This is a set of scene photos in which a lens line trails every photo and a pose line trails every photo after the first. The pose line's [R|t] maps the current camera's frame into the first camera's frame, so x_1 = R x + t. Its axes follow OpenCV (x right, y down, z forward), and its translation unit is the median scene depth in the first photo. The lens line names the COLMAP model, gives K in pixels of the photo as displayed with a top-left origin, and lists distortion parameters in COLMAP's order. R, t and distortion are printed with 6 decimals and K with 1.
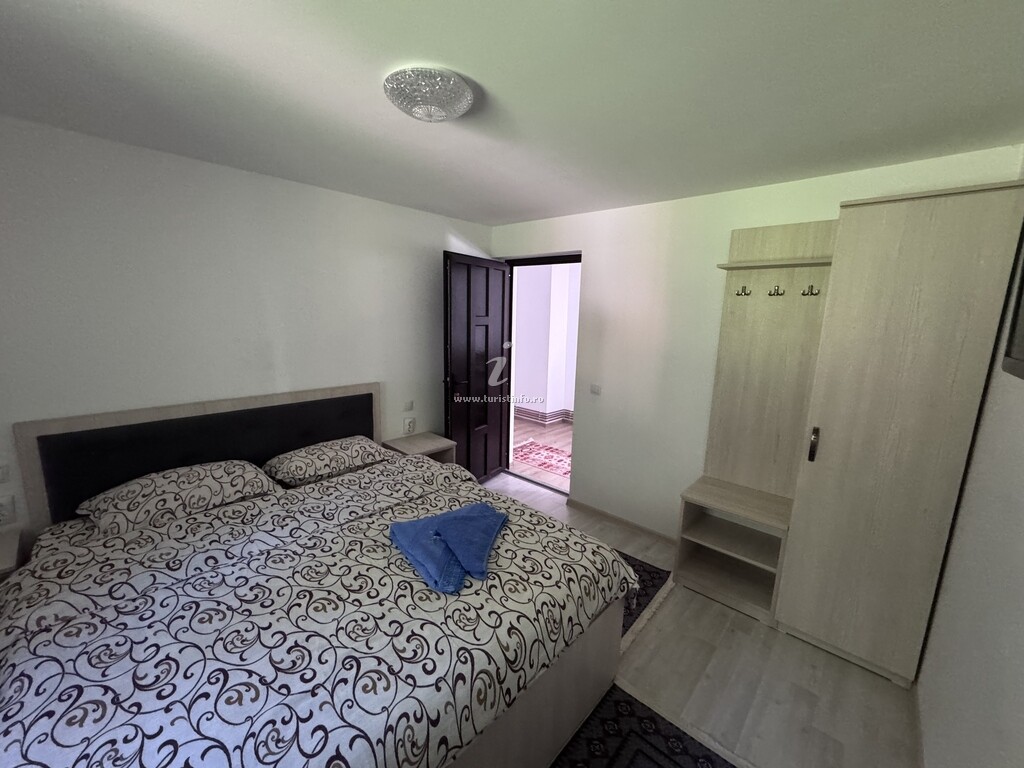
lens RADIAL K [[408.8, 0, 512.0], [0, 408.8, 384.0], [0, 0, 1]] dist [-0.000794, -0.000174]
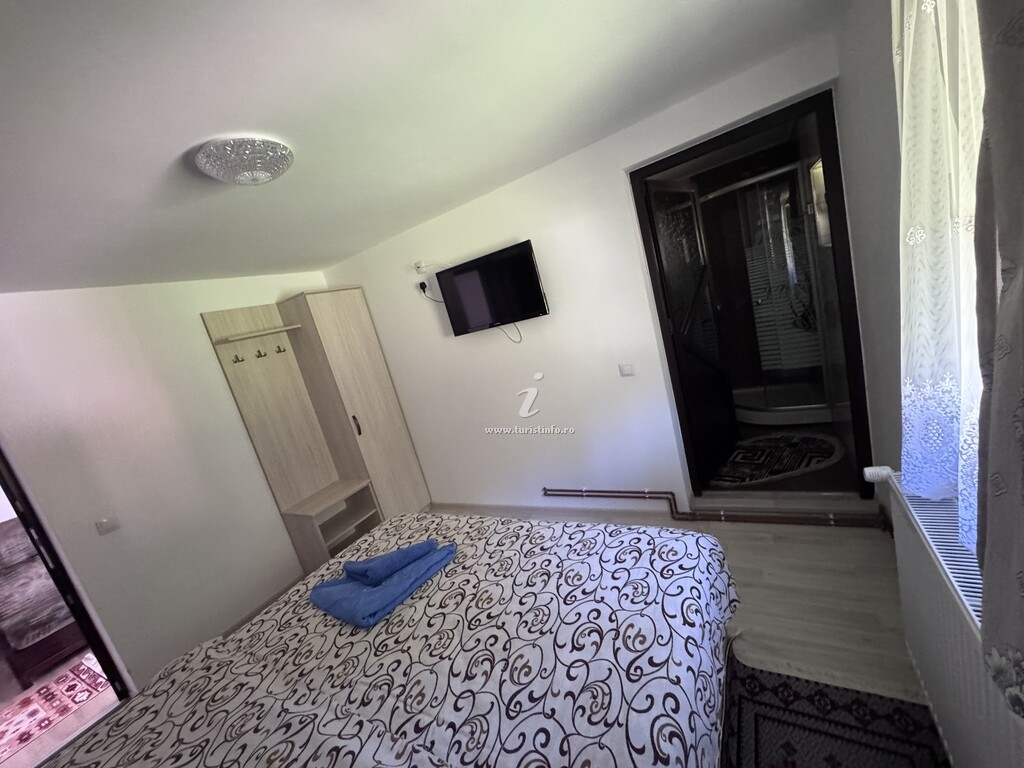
lens RADIAL K [[408.8, 0, 512.0], [0, 408.8, 384.0], [0, 0, 1]] dist [-0.000794, -0.000174]
pose [[-0.216361, -0.154774, 0.963967, -1.272282], [0.413667, 0.879814, 0.234109, -0.167394], [-0.884346, 0.449413, -0.126333, 0.722447]]
